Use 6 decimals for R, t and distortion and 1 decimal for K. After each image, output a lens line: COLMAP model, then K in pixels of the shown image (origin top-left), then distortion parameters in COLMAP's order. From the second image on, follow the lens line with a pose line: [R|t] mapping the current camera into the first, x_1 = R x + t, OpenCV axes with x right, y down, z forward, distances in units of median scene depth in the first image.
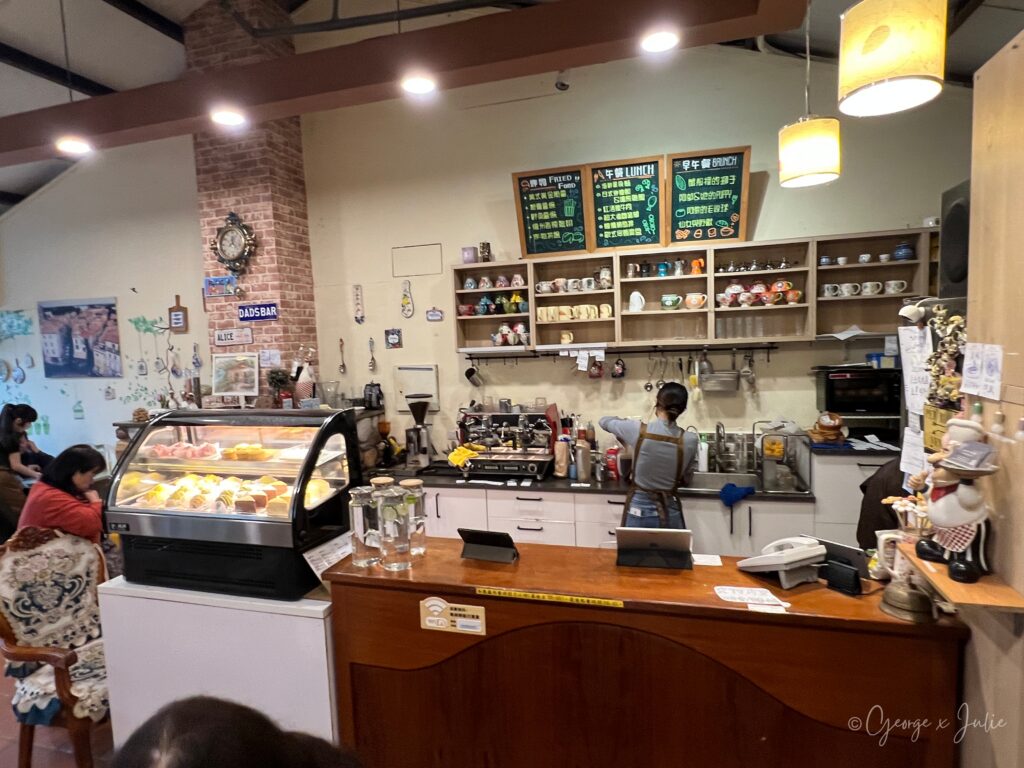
lens RADIAL K [[583.4, 0, 512.0], [0, 583.4, 384.1], [0, 0, 1]] dist [-0.000676, 0.000954]
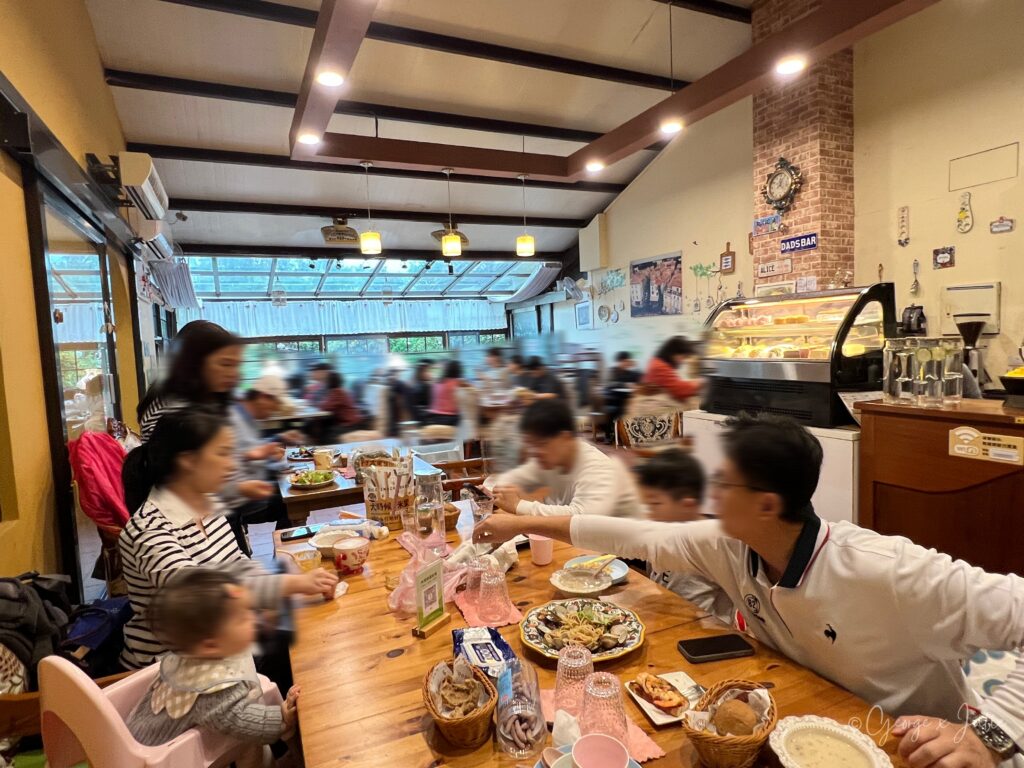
lens RADIAL K [[583.4, 0, 511.5], [0, 583.4, 384.0], [0, 0, 1]] dist [-0.000676, 0.000954]
pose [[0.669577, 0.071379, -0.739304, 0.043077], [-0.049329, 0.997447, 0.051626, 0.114612], [0.741102, 0.001901, 0.671389, -0.160458]]
